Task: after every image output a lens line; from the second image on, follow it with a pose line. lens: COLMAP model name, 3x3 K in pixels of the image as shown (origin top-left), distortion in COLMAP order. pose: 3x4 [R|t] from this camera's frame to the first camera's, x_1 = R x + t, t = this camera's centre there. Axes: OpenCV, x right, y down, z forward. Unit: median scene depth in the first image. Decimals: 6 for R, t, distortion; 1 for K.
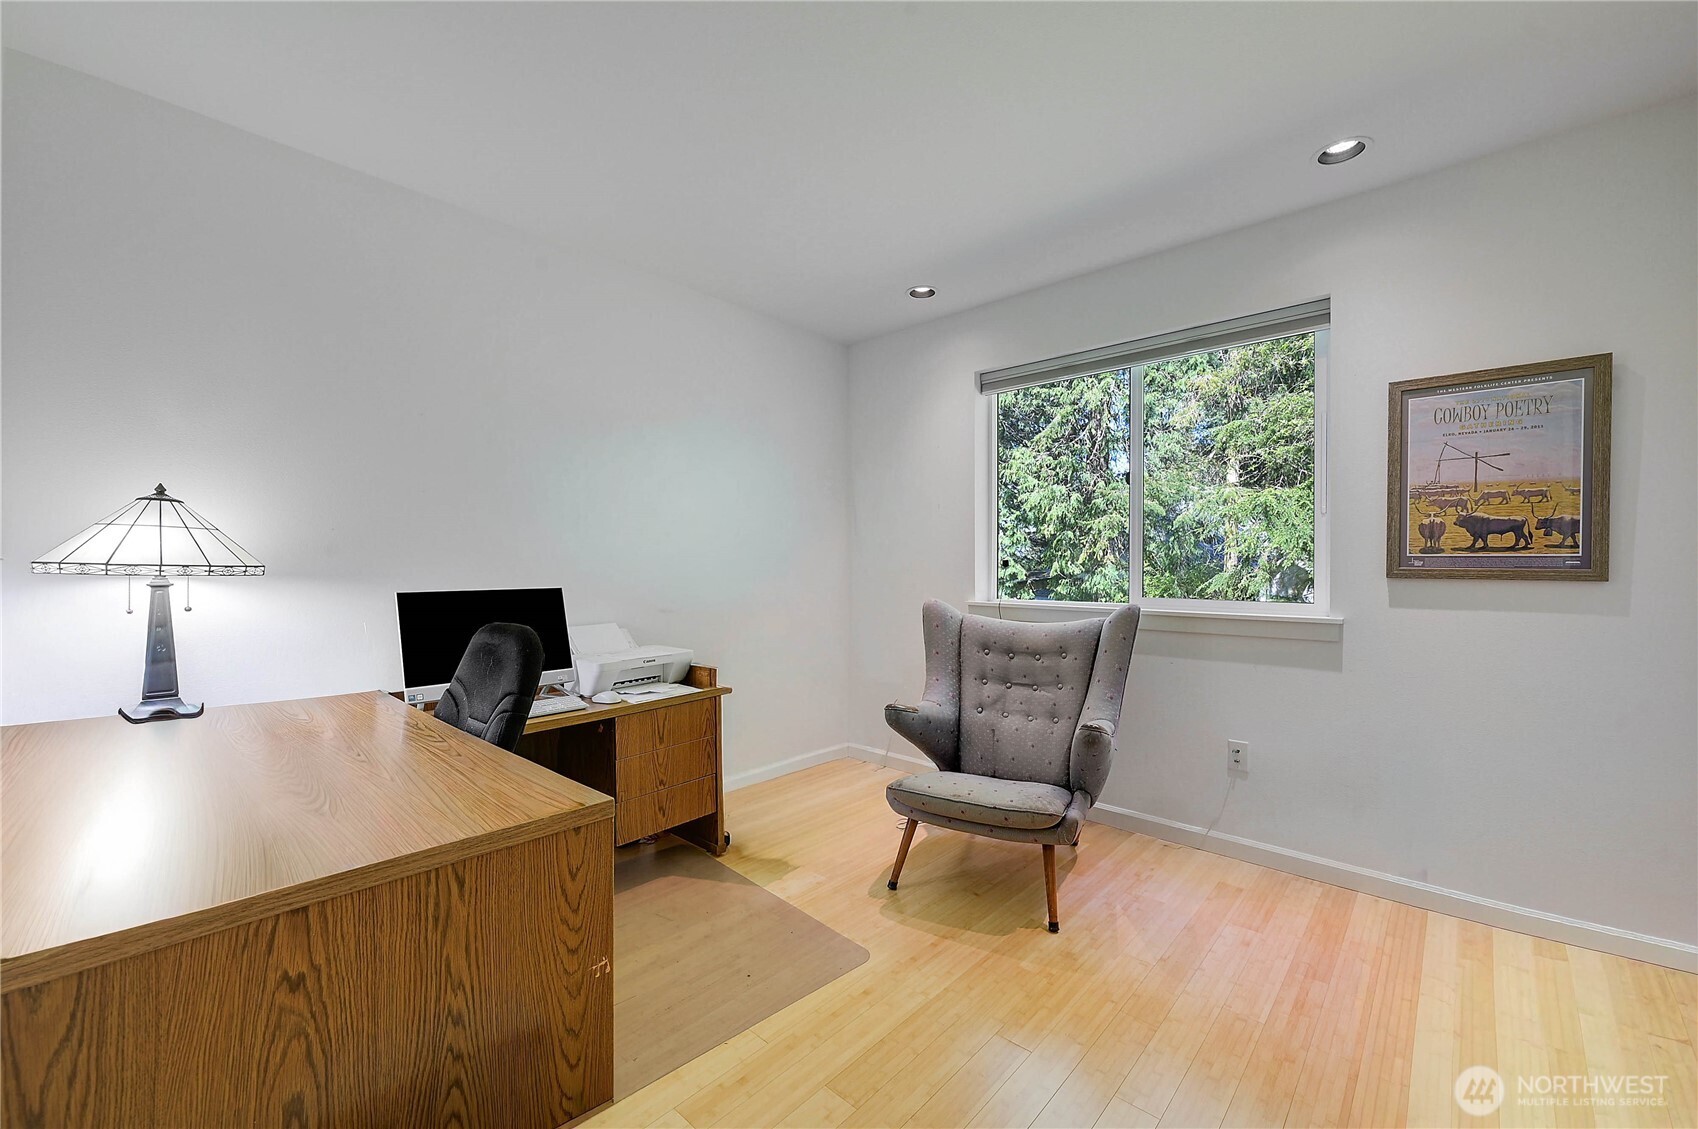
lens RADIAL K [[667.1, 0, 853.0], [0, 667.1, 569.2], [0, 0, 1]] dist [-0.000908, -0.000079]
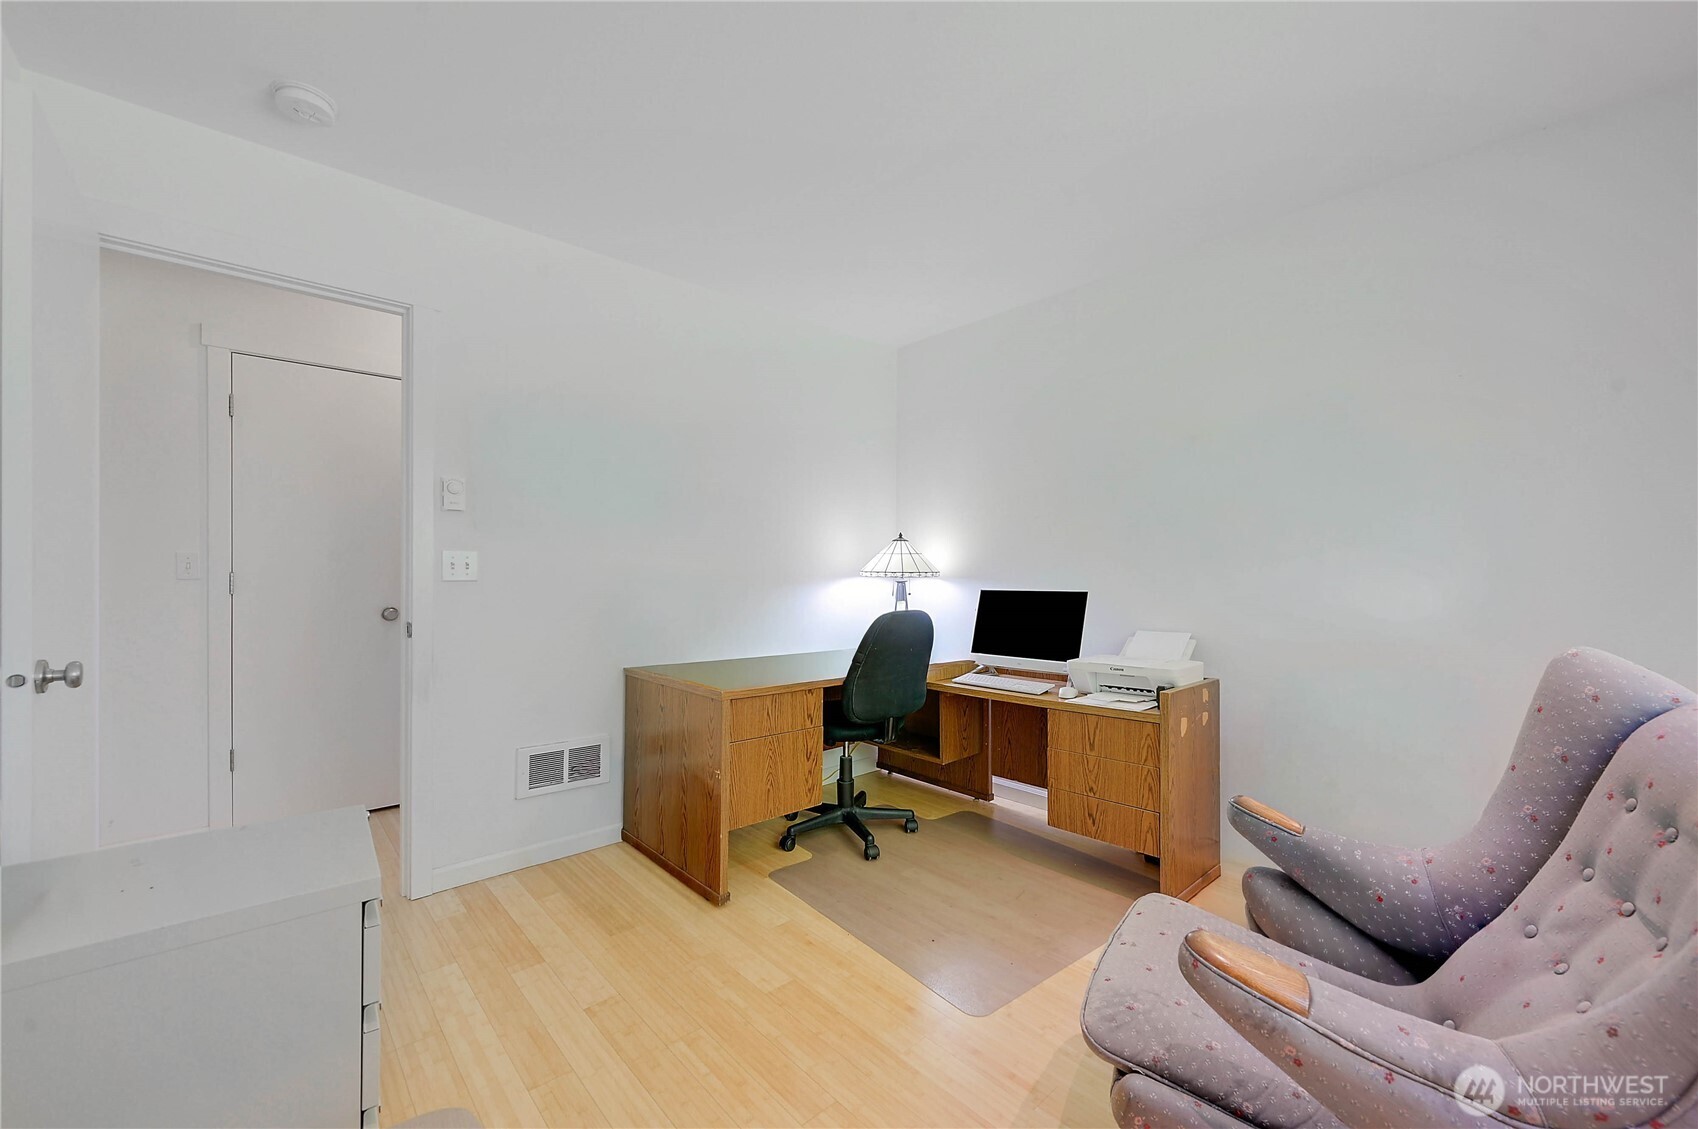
lens RADIAL K [[667.1, 0, 855.3], [0, 667.1, 562.9], [0, 0, 1]] dist [-0.000908, -0.000079]
pose [[-0.078598, -0.008463, -0.996871, 0.886877], [0.003515, 0.999955, -0.008766, -0.013922], [0.996900, -0.004193, -0.078564, 0.875553]]
